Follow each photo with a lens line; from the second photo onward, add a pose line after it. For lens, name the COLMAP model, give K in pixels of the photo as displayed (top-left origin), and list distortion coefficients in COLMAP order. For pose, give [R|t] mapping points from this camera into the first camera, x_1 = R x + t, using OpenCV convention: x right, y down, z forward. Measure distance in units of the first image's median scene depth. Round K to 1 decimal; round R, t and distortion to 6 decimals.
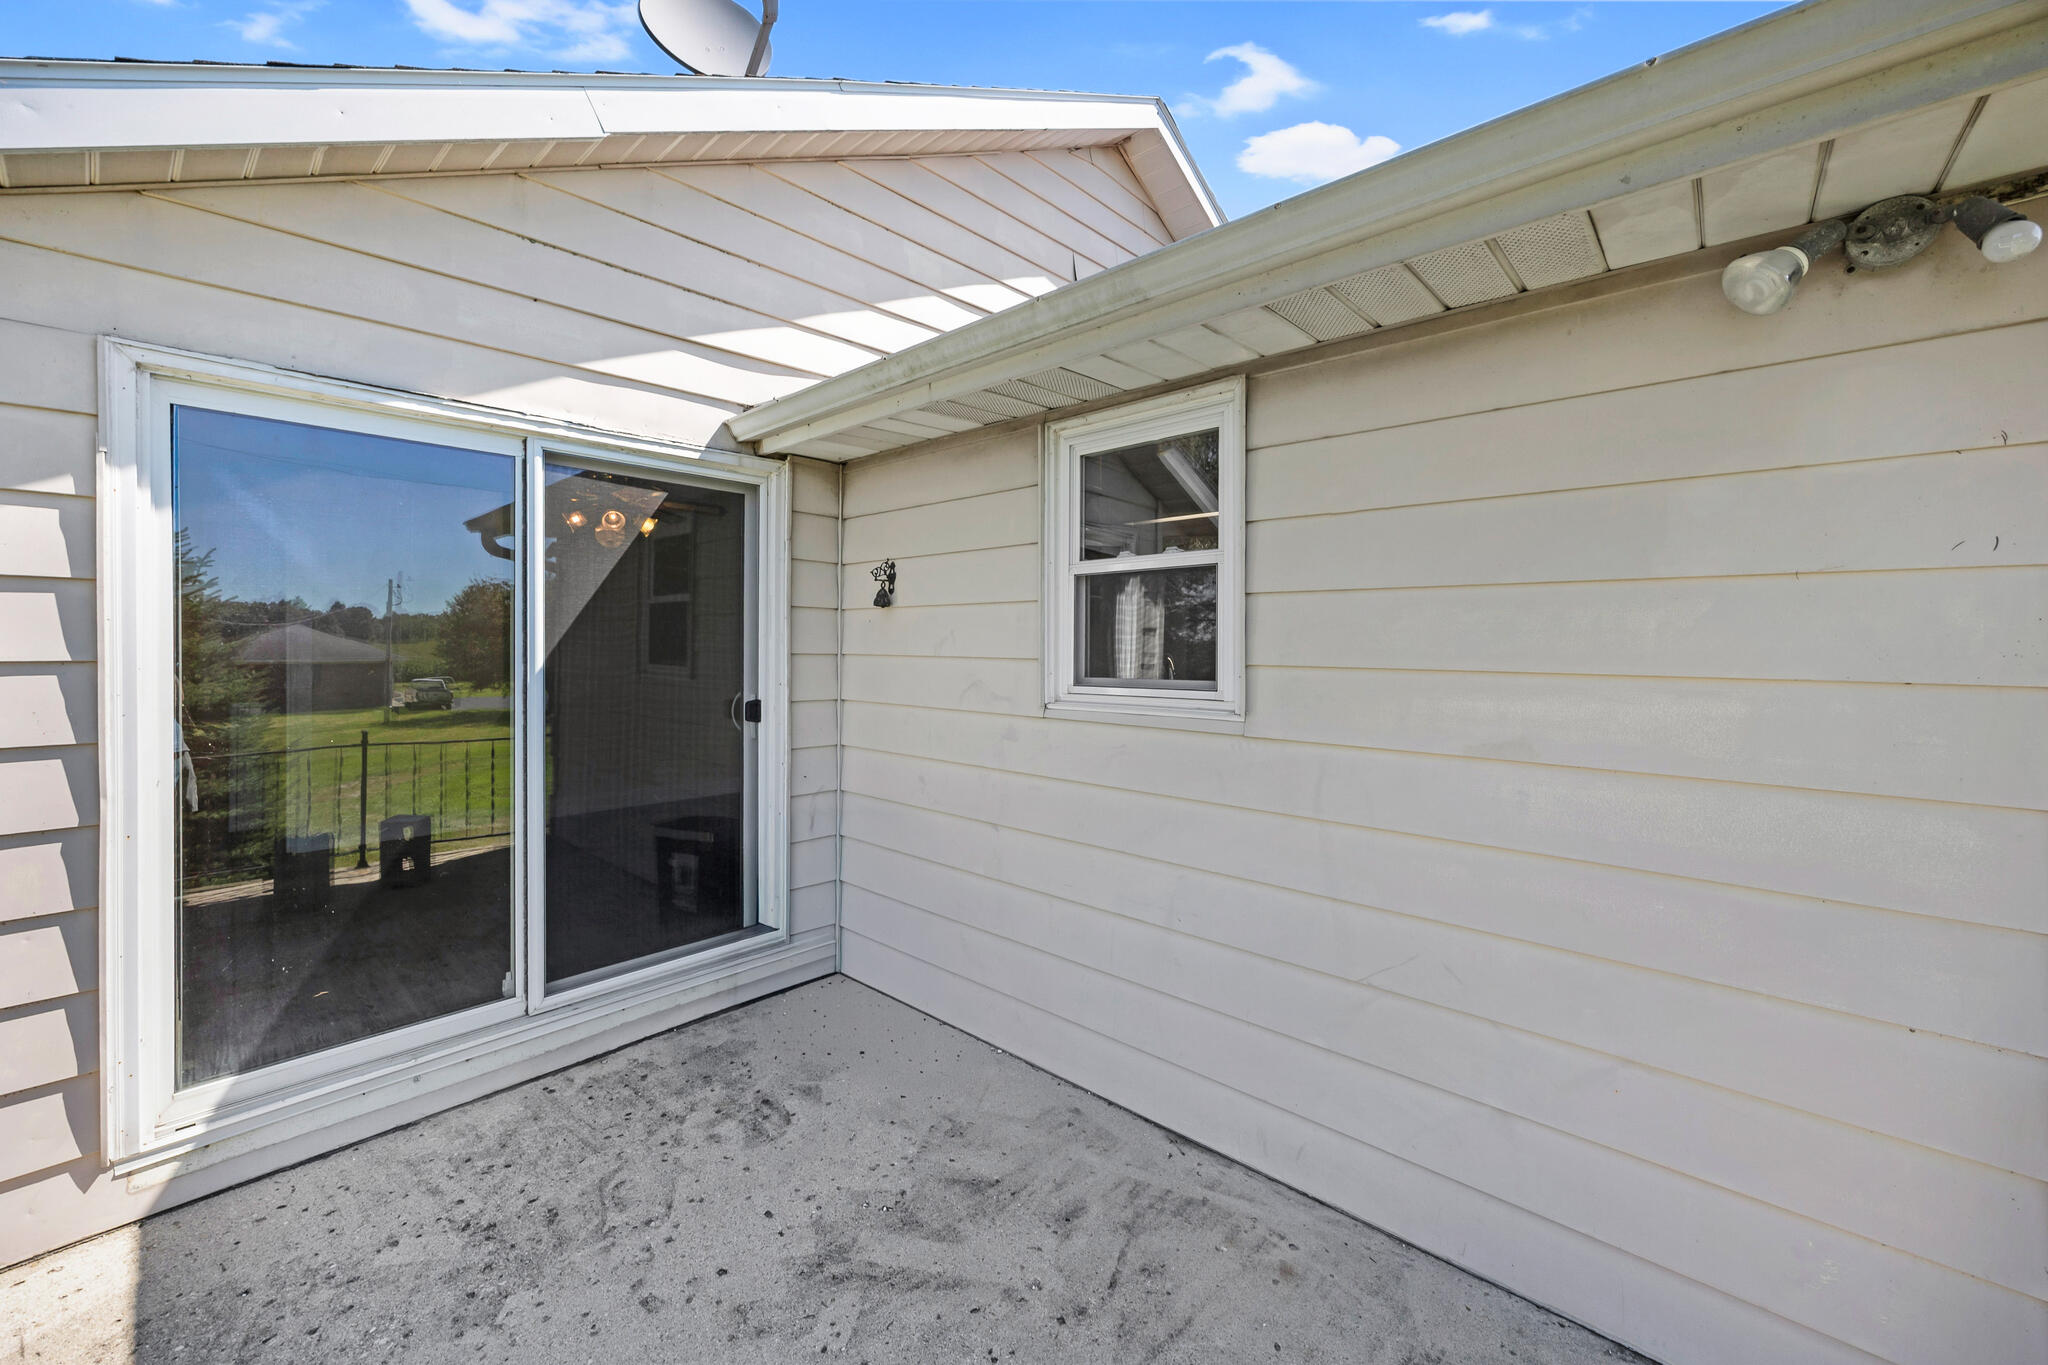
lens RADIAL K [[801.1, 0, 993.1], [0, 801.1, 648.6], [0, 0, 1]] dist [-0.009490, -0.000598]
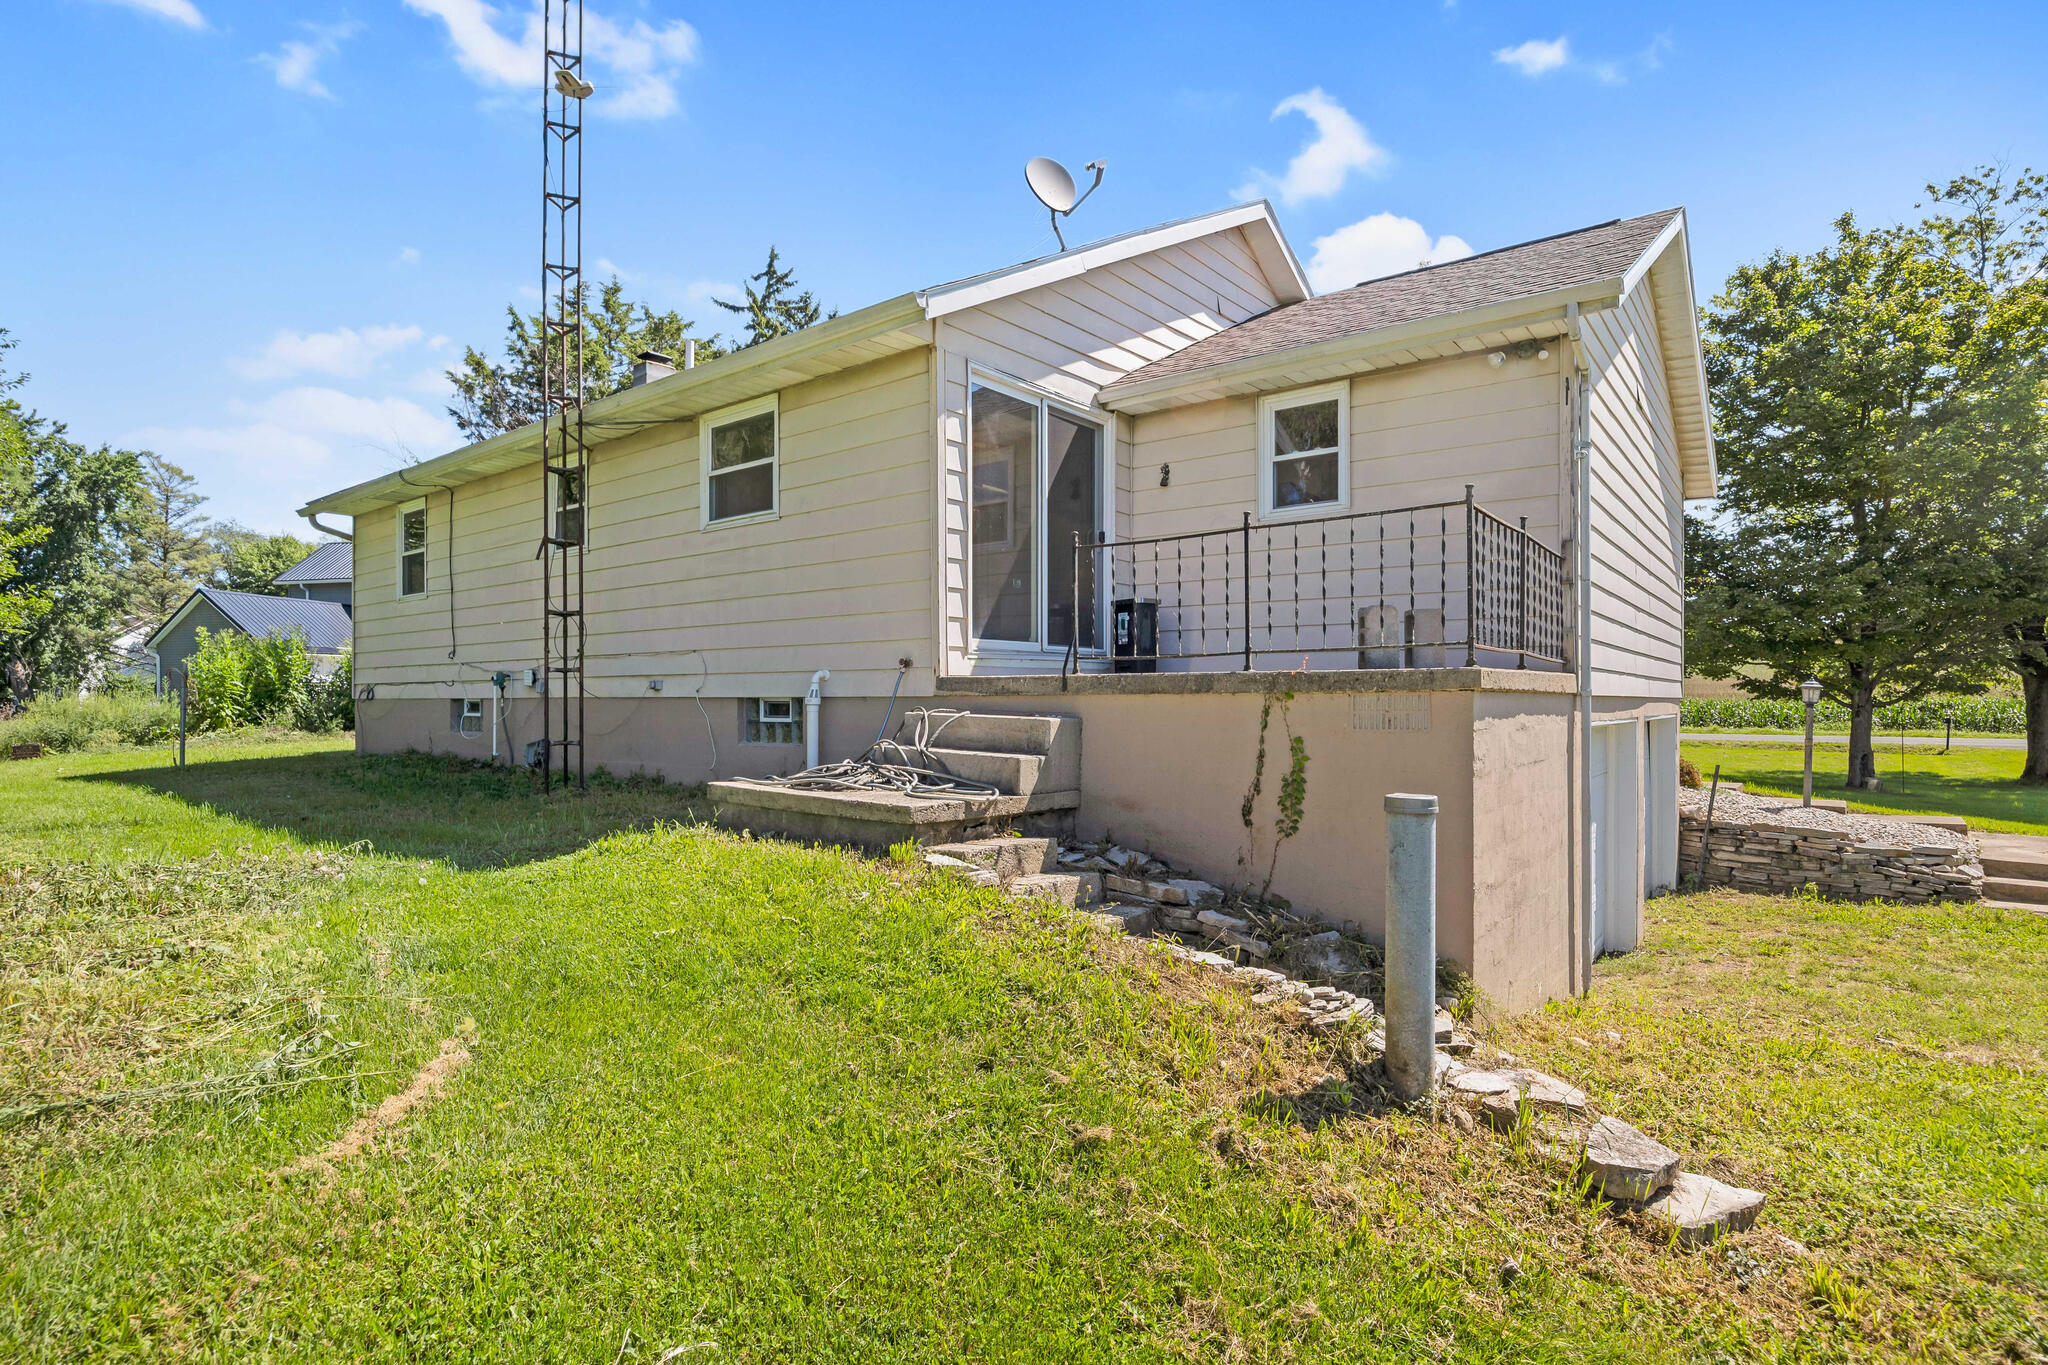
lens RADIAL K [[1017.8, 0, 1022.9], [0, 1017.8, 688.7], [0, 0, 1]] dist [-0.001908, -0.000139]
pose [[0.995488, -0.009792, 0.094376, -0.901002], [0.010092, 0.999945, -0.002711, 0.563784], [-0.094344, 0.003651, 0.995533, -1.861277]]
